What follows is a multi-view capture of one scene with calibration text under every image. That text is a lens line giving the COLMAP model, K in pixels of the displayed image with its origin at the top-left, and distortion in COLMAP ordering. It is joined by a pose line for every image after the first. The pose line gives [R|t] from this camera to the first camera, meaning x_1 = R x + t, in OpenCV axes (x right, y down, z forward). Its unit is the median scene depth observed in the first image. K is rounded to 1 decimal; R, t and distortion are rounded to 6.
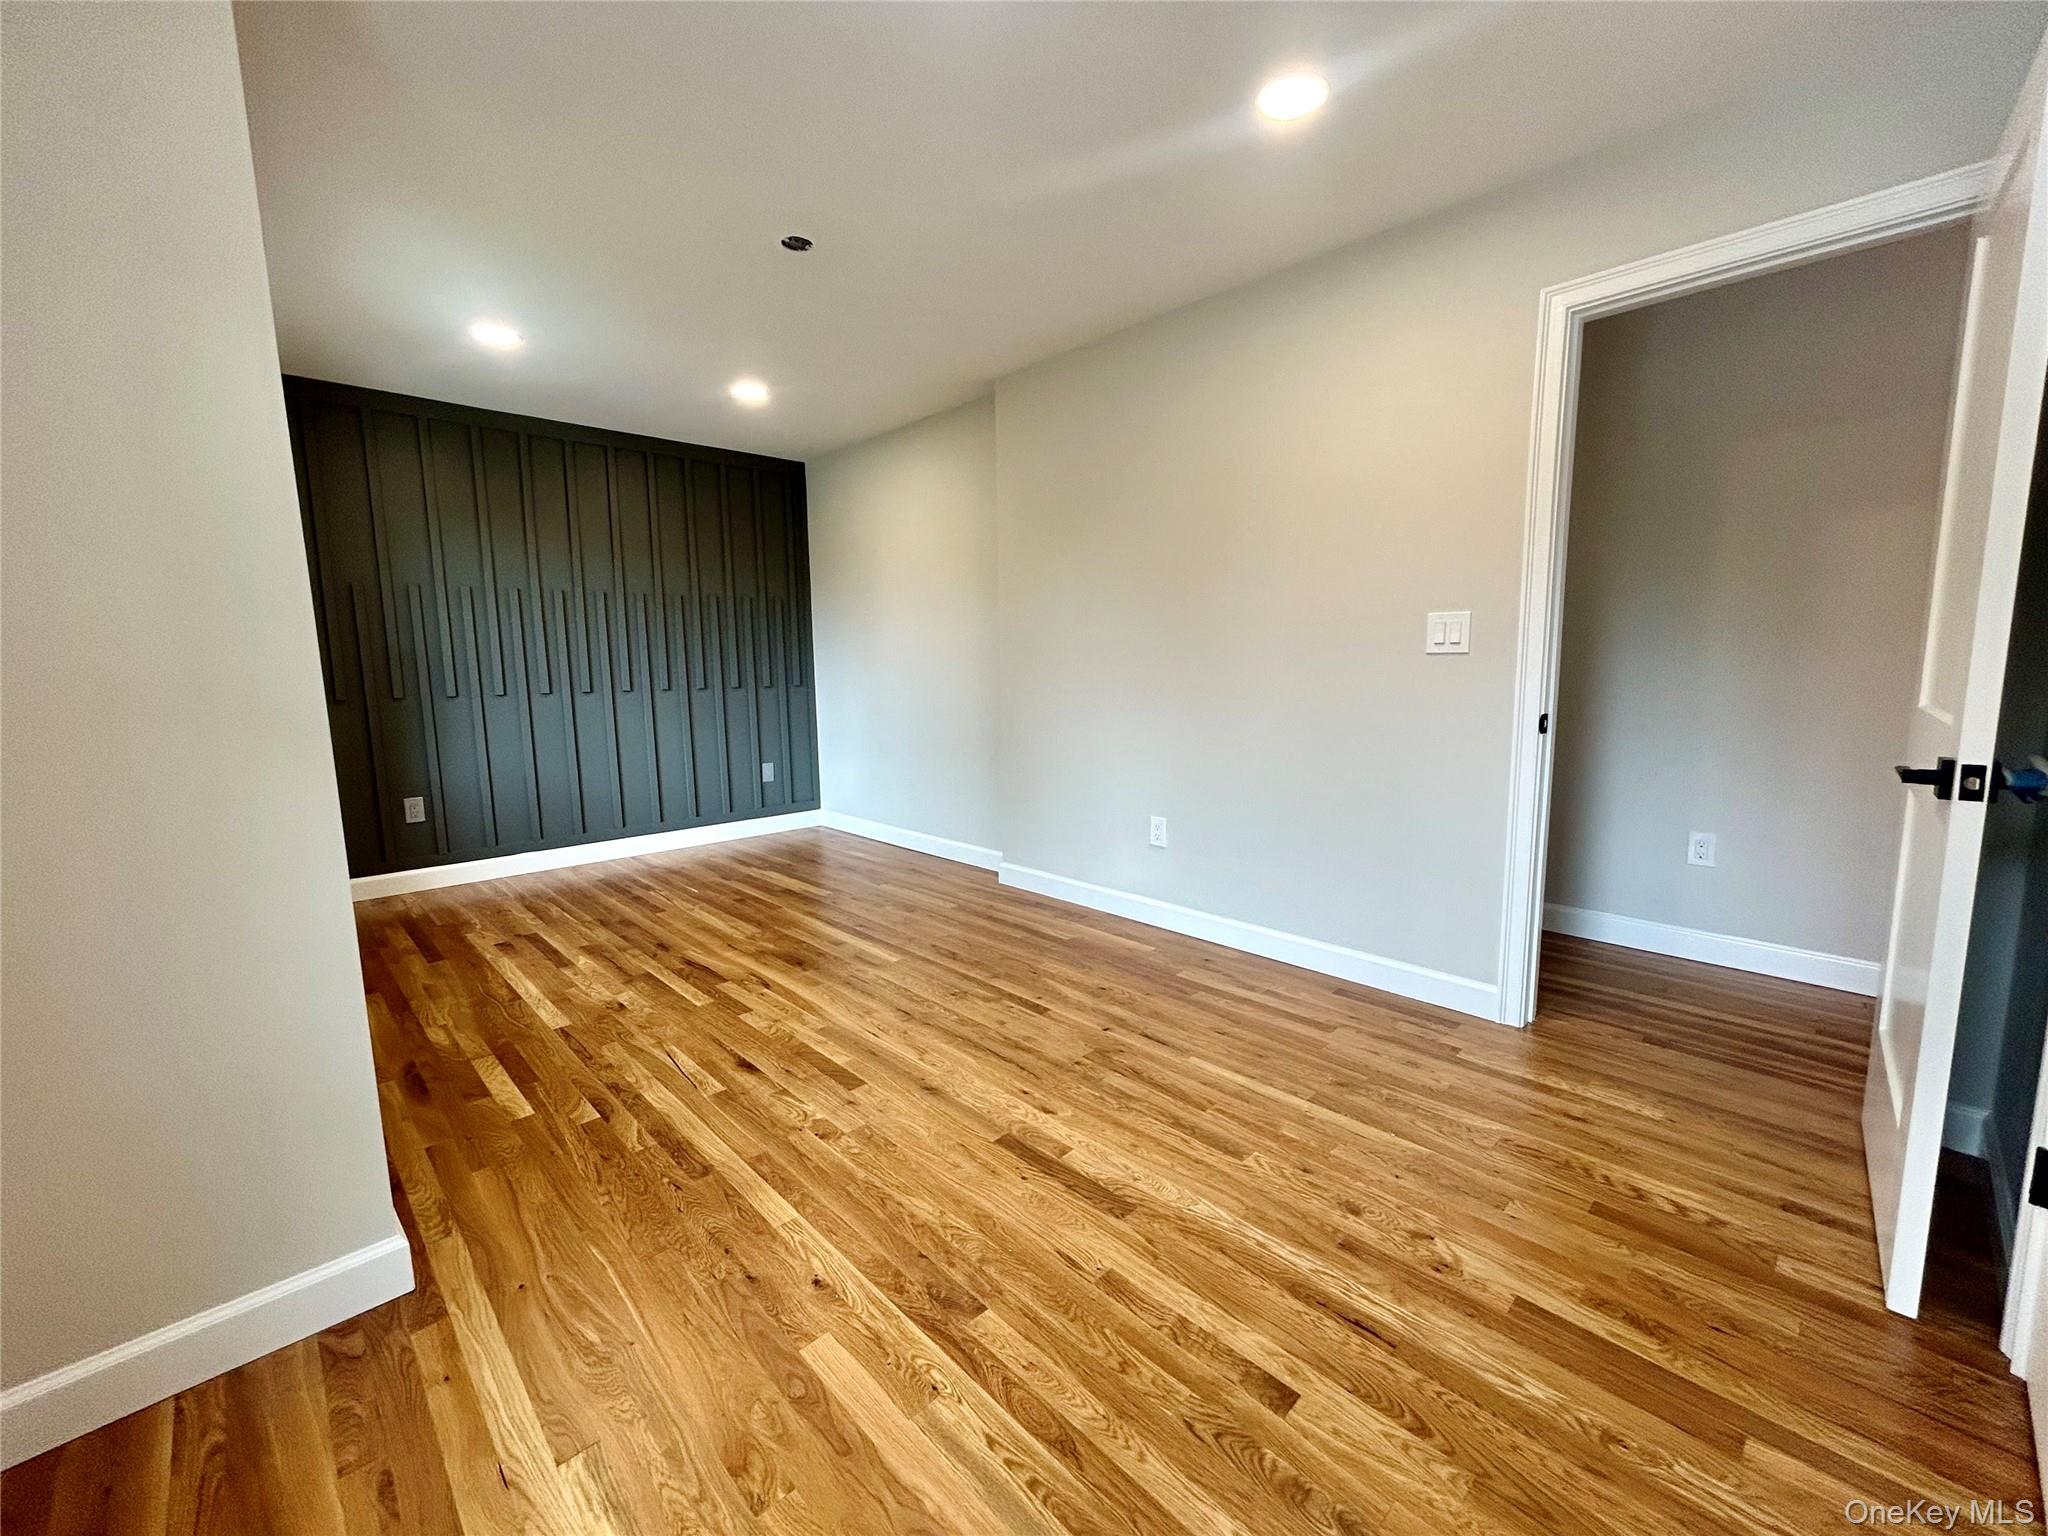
lens RADIAL K [[819.3, 0, 1016.9], [0, 819.3, 768.3], [0, 0, 1]] dist [-0.001347, 0.002598]
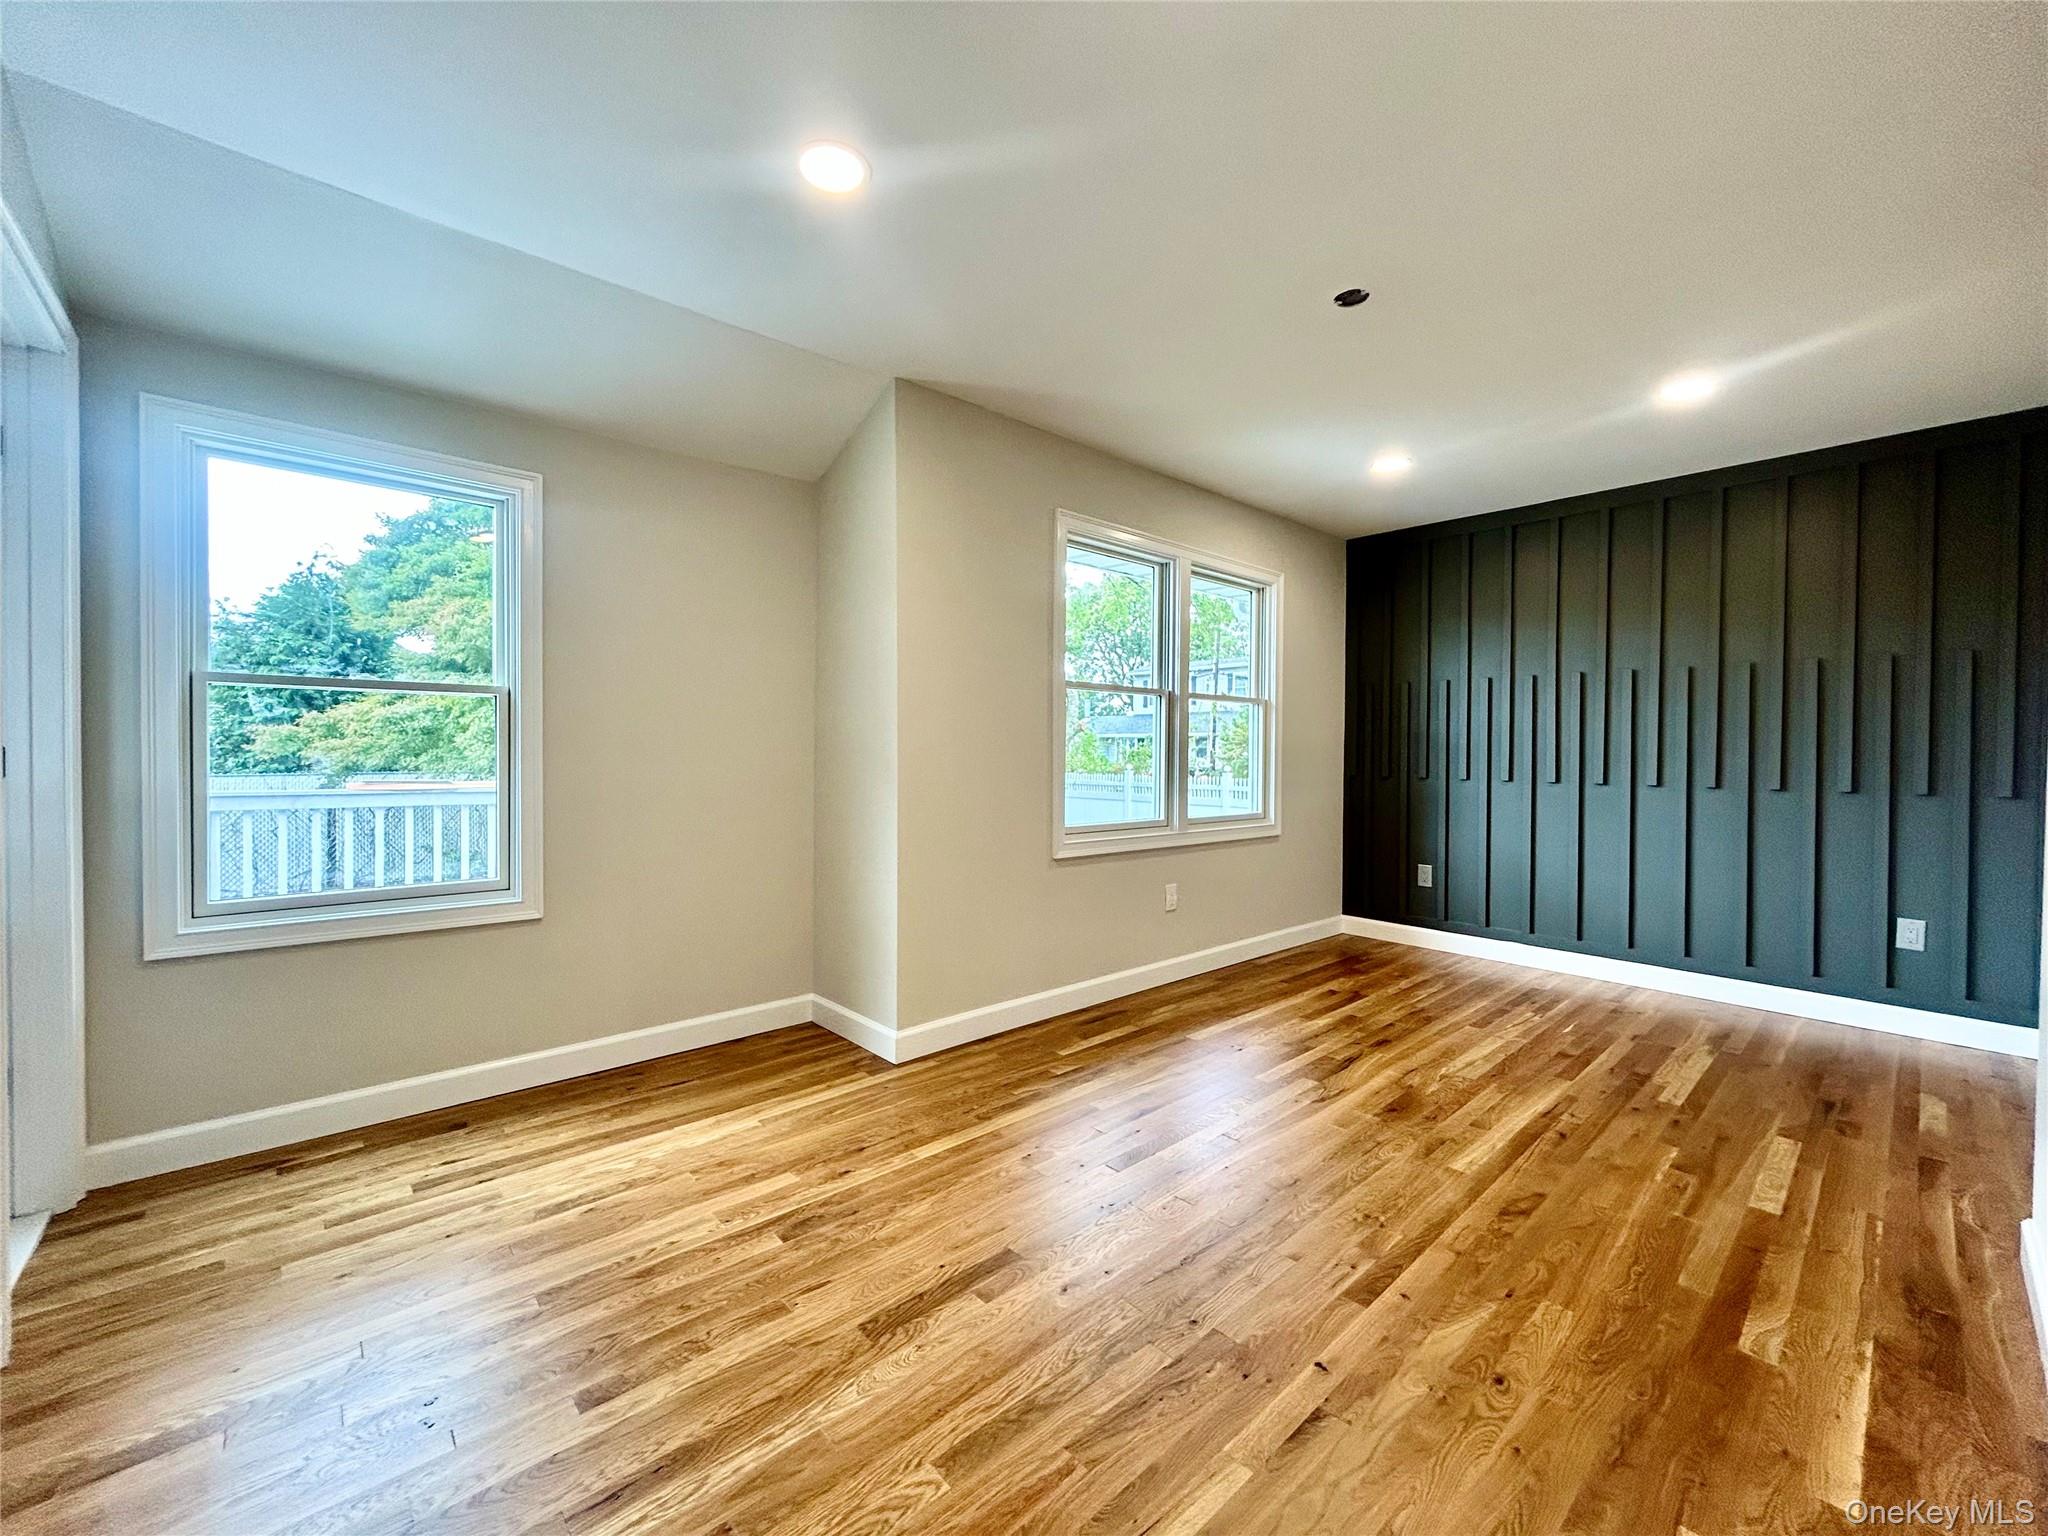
lens RADIAL K [[819.3, 0, 1021.9], [0, 819.3, 758.6], [0, 0, 1]] dist [-0.001347, 0.002598]
pose [[-0.031176, 0.019322, -0.999327, 0.623288], [-0.140574, 0.989791, 0.023523, -0.086990], [0.989579, 0.141213, -0.028142, 0.665260]]
